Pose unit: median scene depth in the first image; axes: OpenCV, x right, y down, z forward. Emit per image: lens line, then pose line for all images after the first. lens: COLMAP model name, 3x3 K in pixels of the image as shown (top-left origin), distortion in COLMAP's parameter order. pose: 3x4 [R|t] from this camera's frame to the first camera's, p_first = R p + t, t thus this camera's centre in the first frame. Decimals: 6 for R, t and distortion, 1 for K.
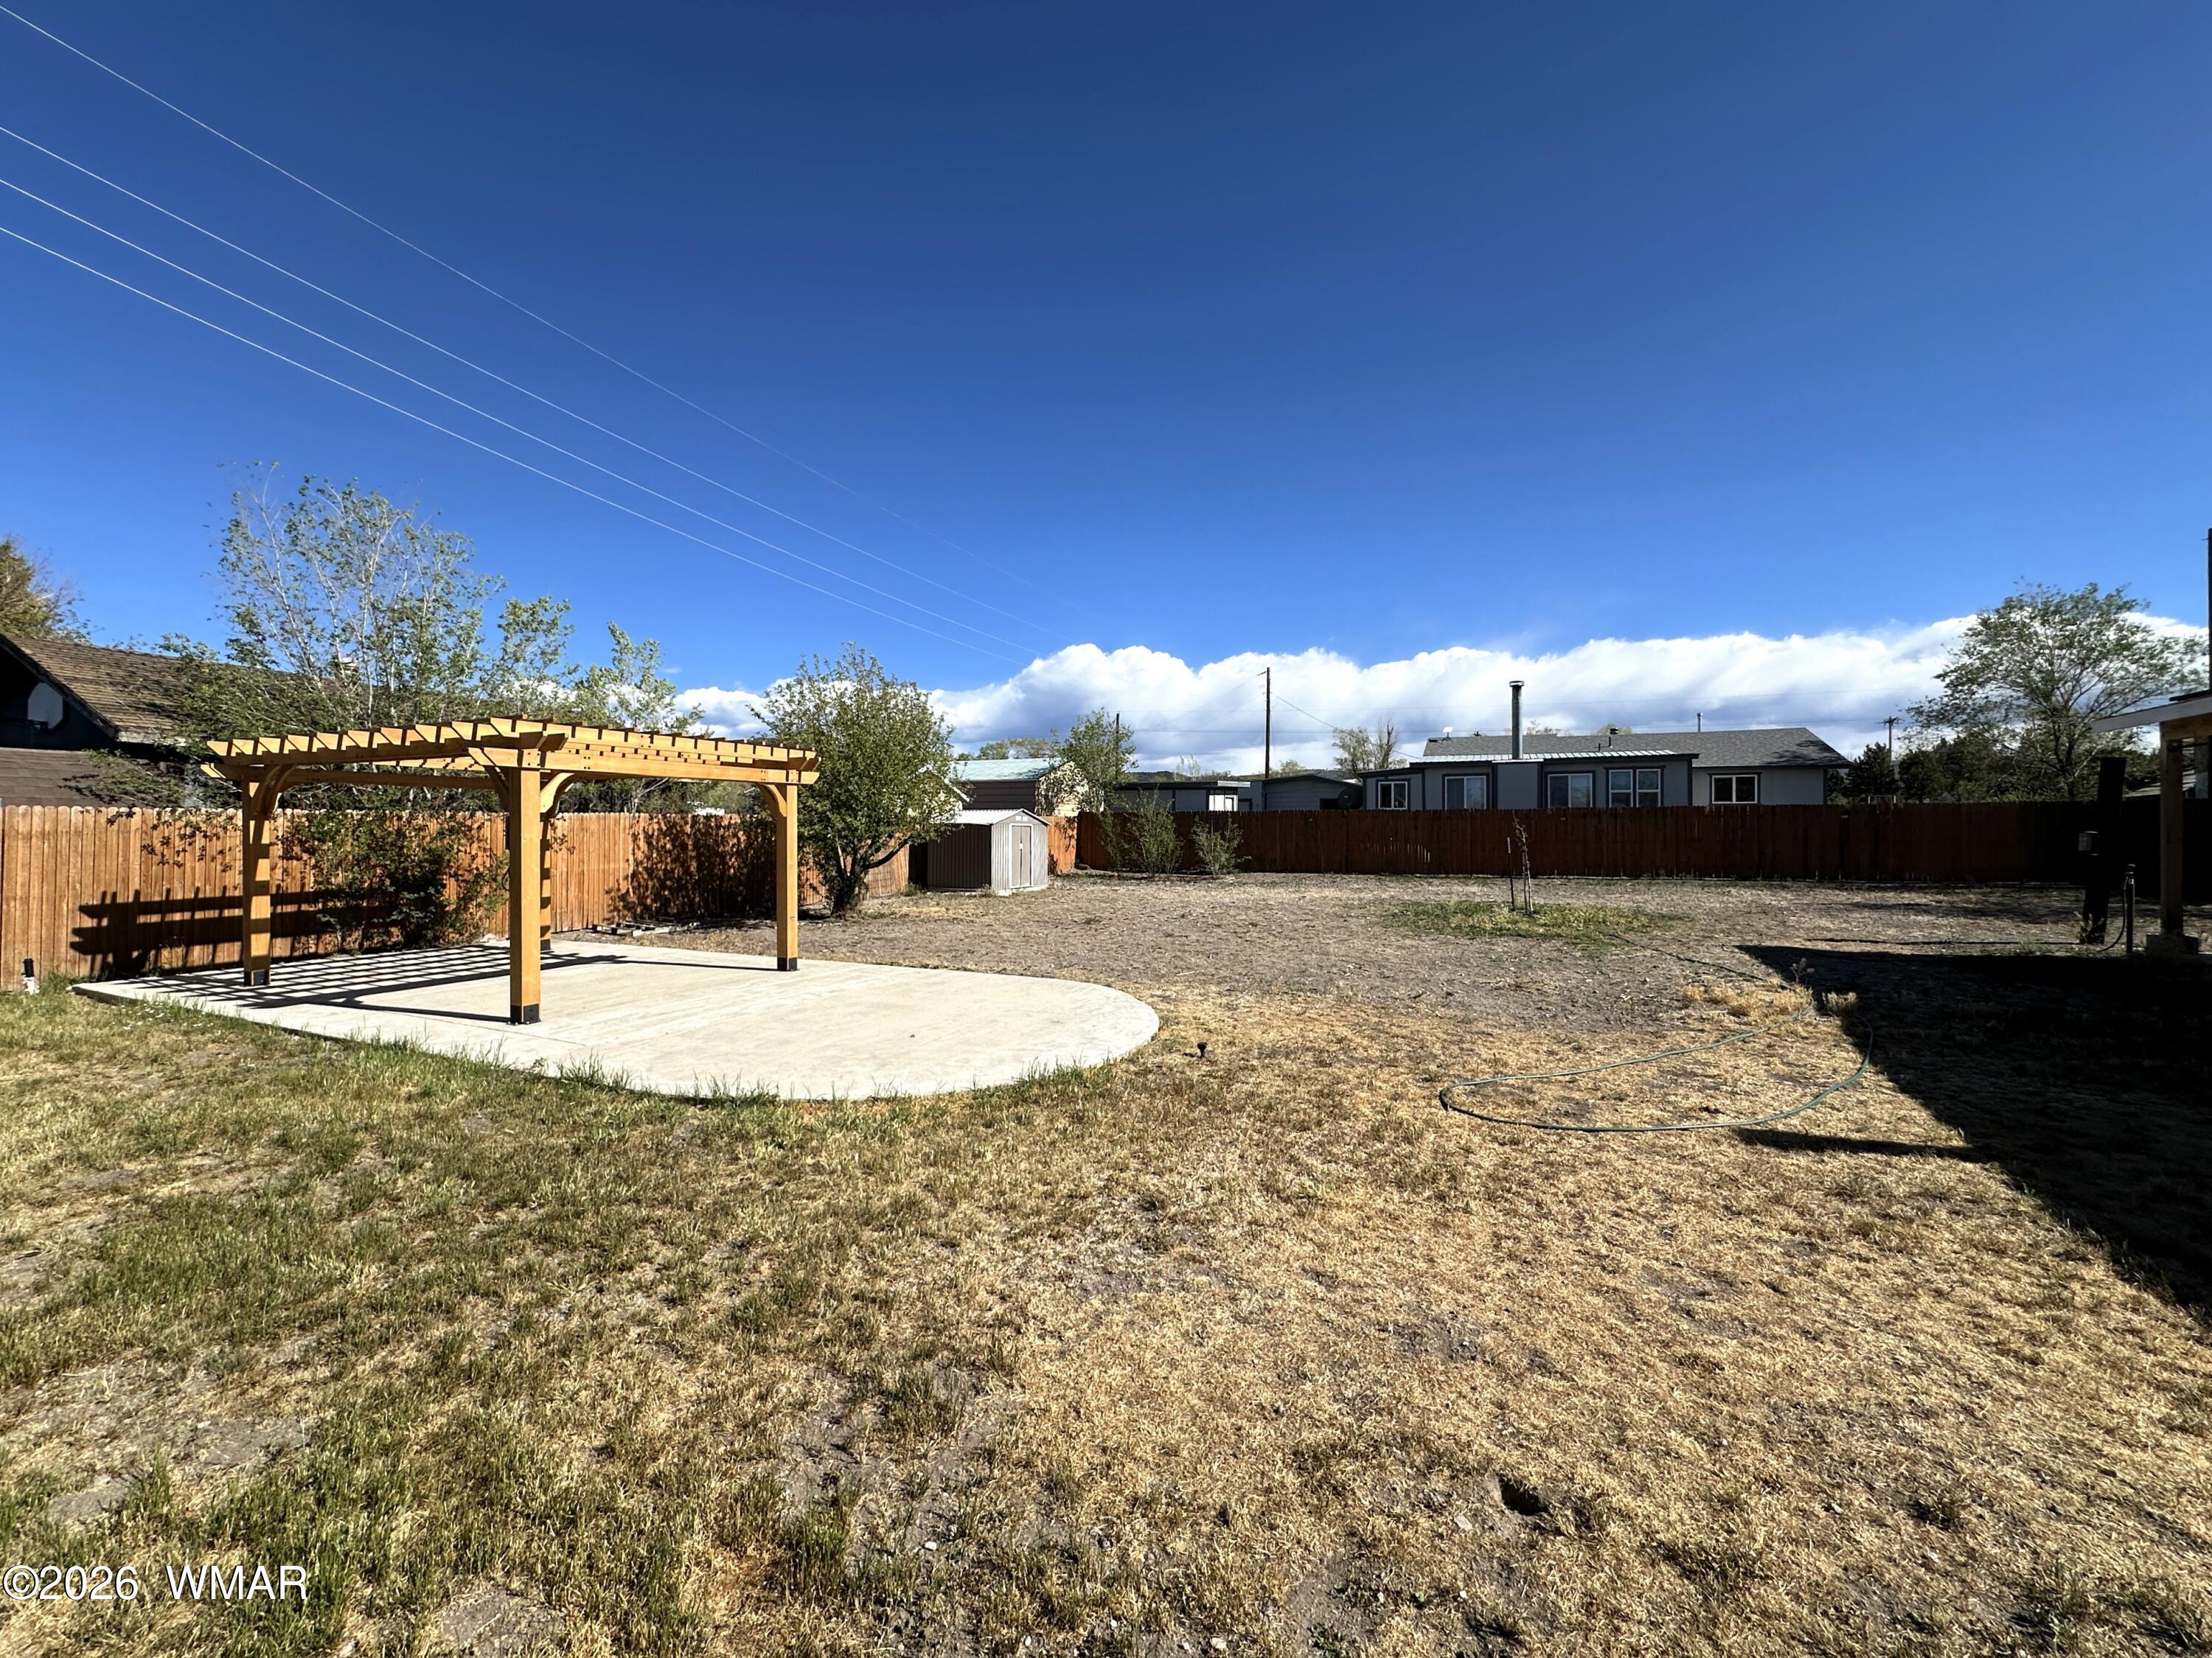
lens RADIAL K [[923.5, 0, 1106.0], [0, 923.5, 829.0], [0, 0, 1]] dist [-0.000345, -0.000049]
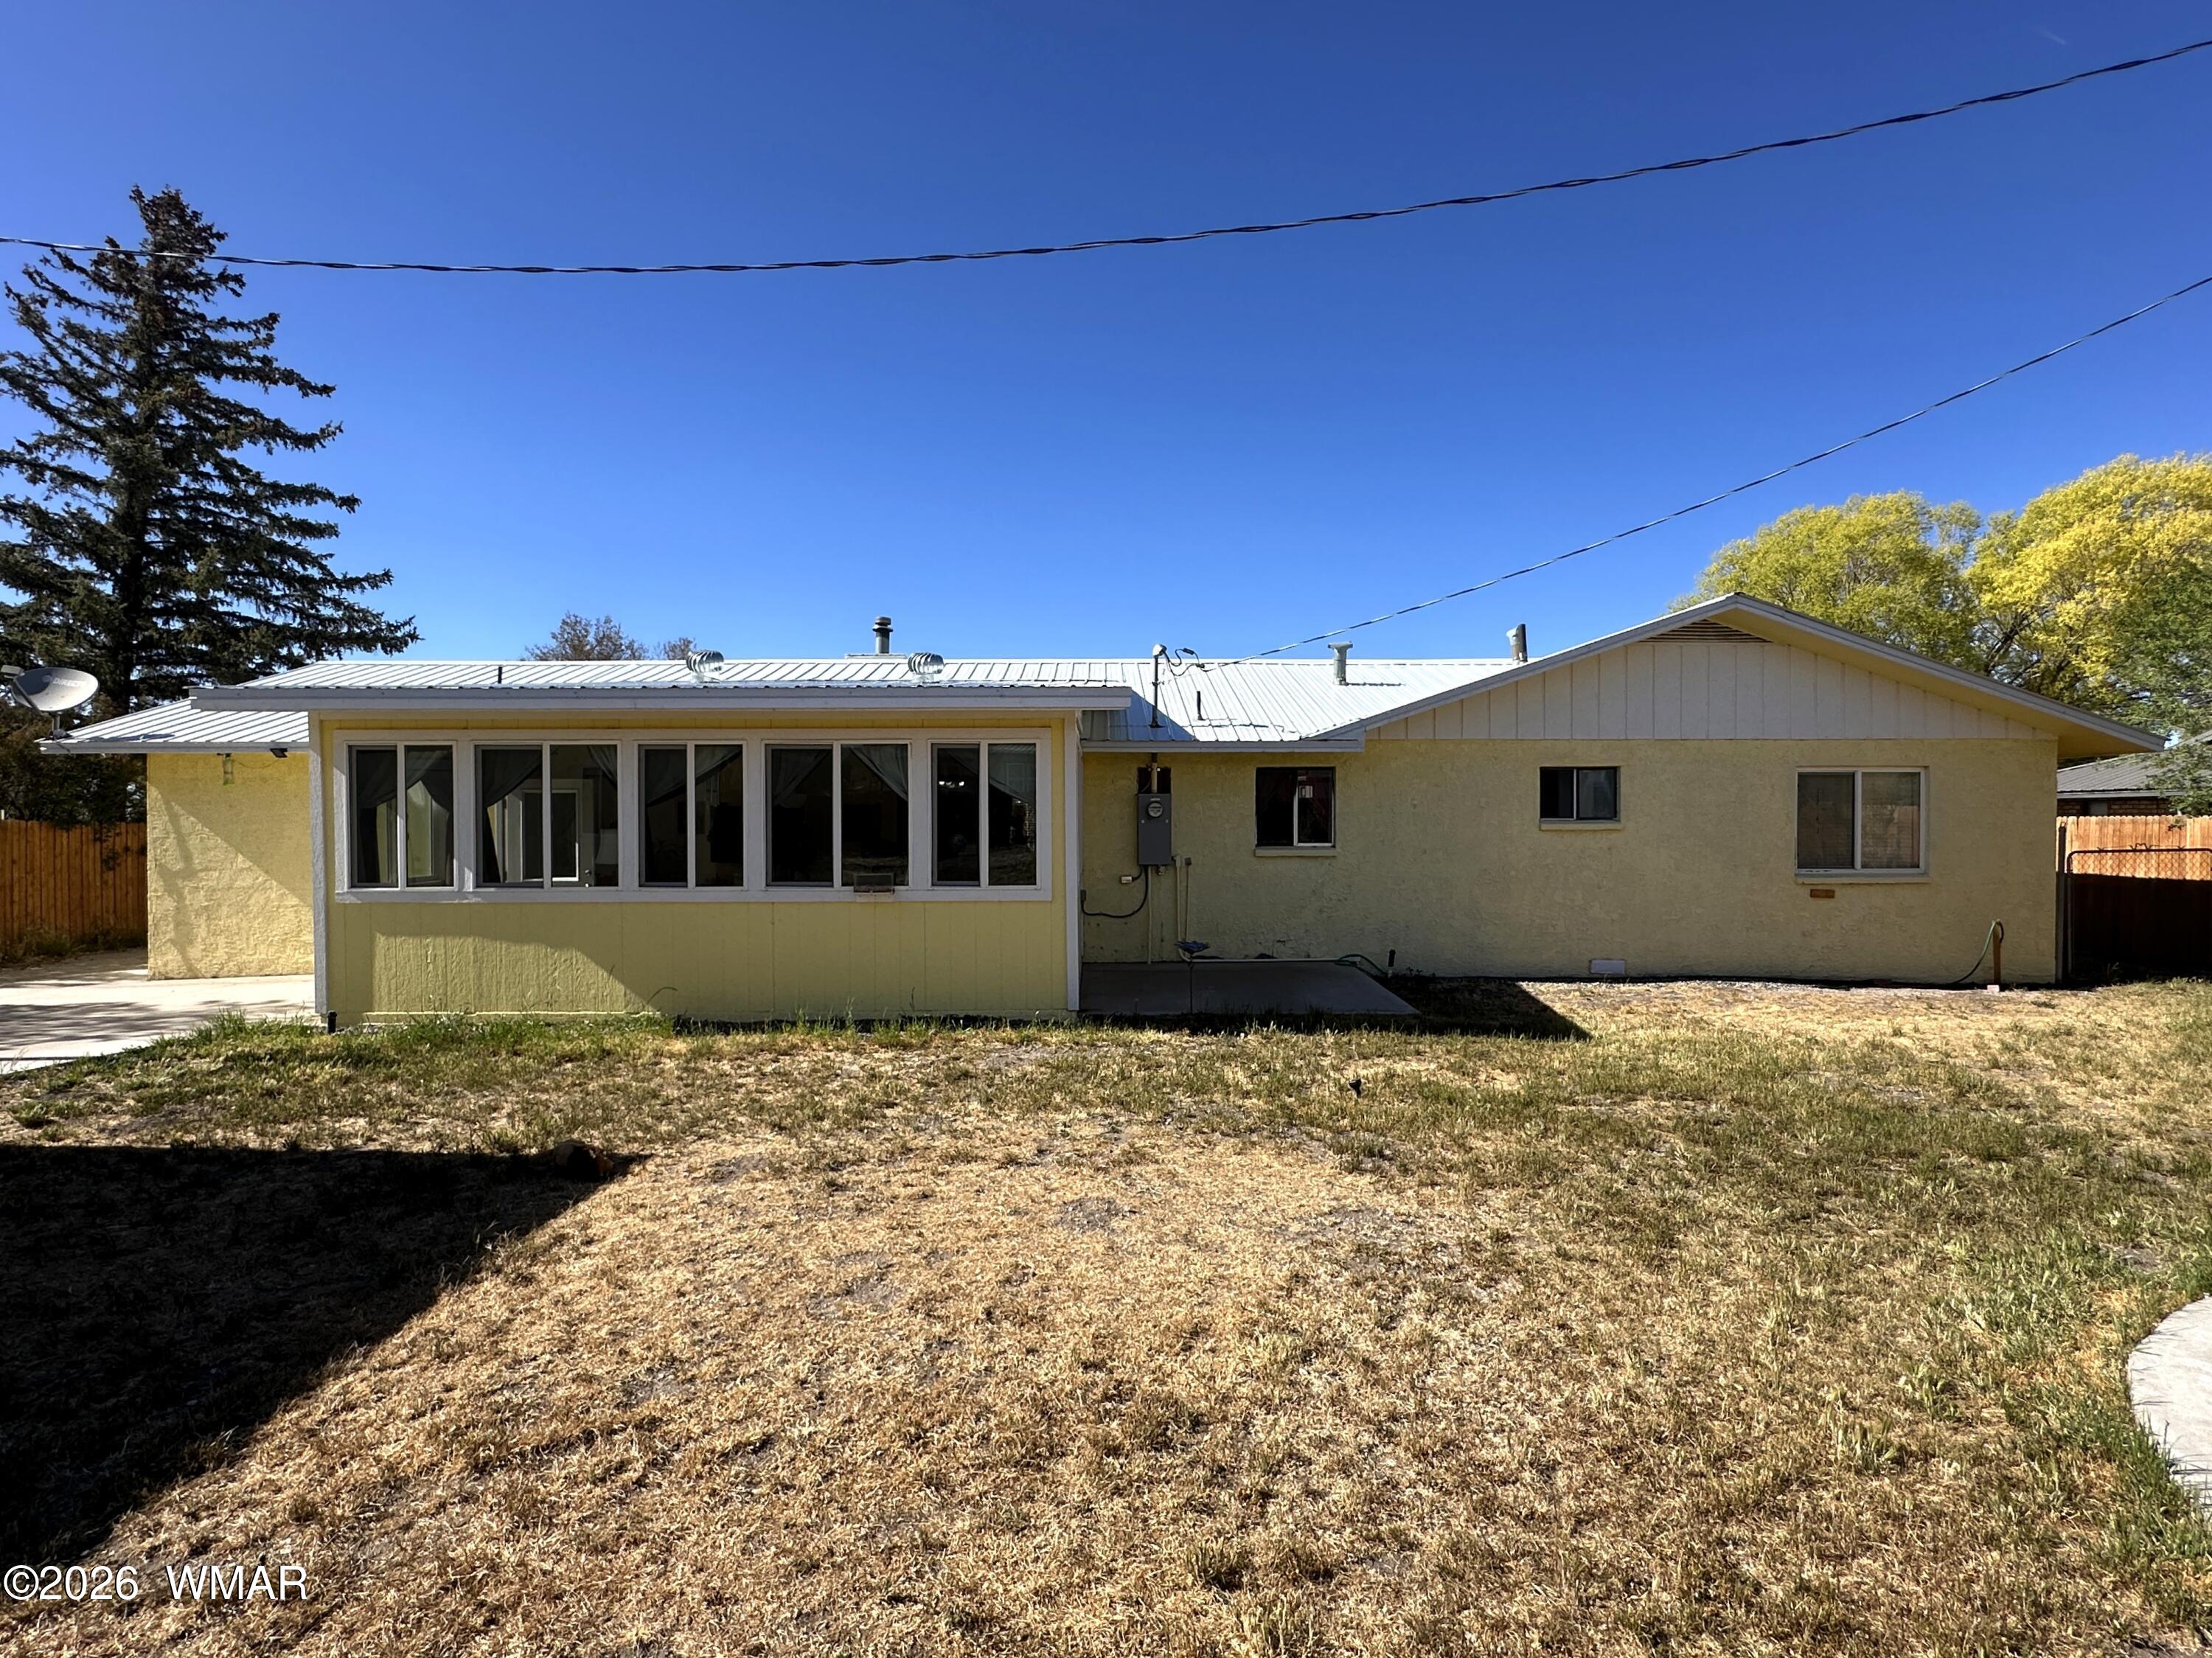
lens RADIAL K [[923.5, 0, 1106.0], [0, 923.5, 829.0], [0, 0, 1]] dist [-0.000345, -0.000049]
pose [[-0.905896, 0.009395, -0.423396, 0.703303], [0.006004, 0.999938, 0.009342, 0.004886], [0.423458, 0.005921, -0.905896, 1.738957]]
